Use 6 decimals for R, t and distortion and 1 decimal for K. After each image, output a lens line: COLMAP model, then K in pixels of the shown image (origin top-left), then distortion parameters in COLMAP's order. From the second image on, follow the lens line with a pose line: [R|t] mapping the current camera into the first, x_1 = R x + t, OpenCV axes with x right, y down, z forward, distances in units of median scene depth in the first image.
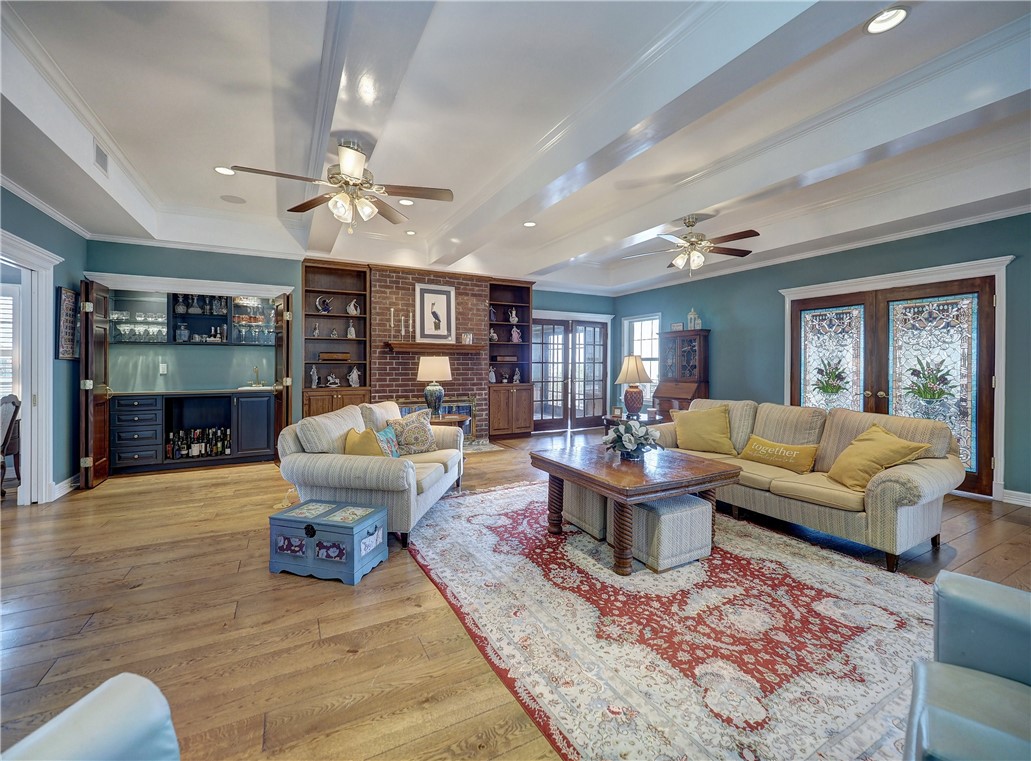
lens RADIAL K [[426.5, 0, 535.9], [0, 426.5, 359.6], [0, 0, 1]] dist [-0.002808, 0.000009]
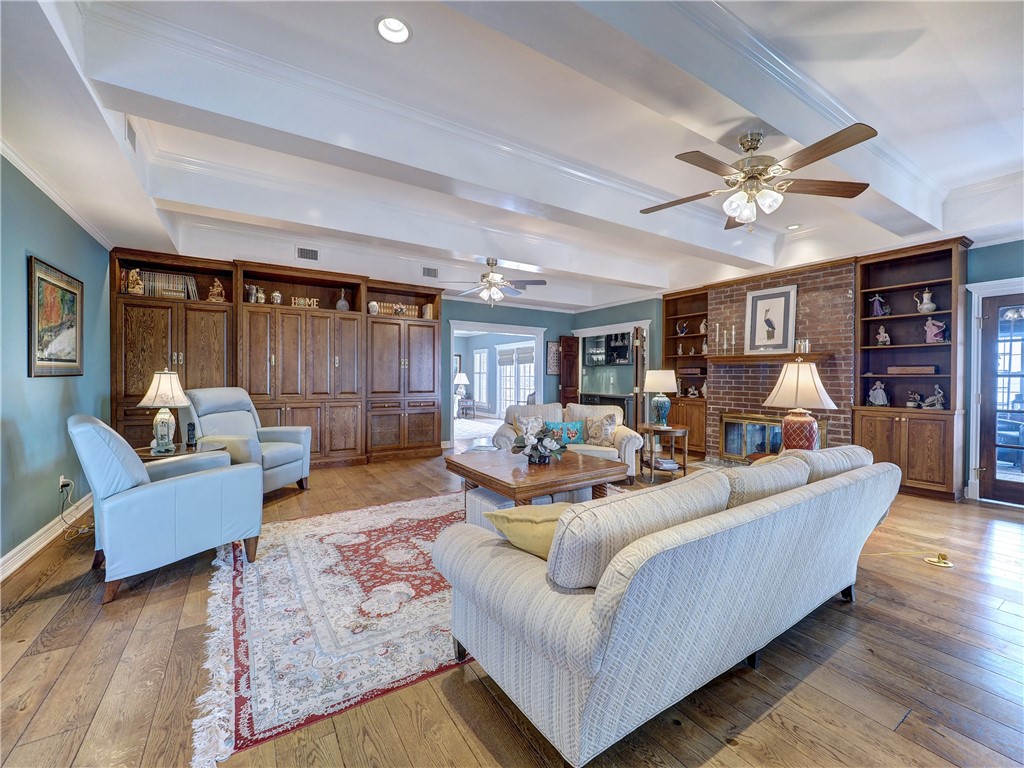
lens RADIAL K [[423.6, 0, 515.2], [0, 423.6, 382.2], [0, 0, 1]] dist [-0.002808, 0.000009]
pose [[0.071614, 0.009623, -0.997386, 0.797960], [0.003149, 0.999946, 0.009874, 0.011968], [0.997427, -0.003848, 0.071580, 0.536244]]
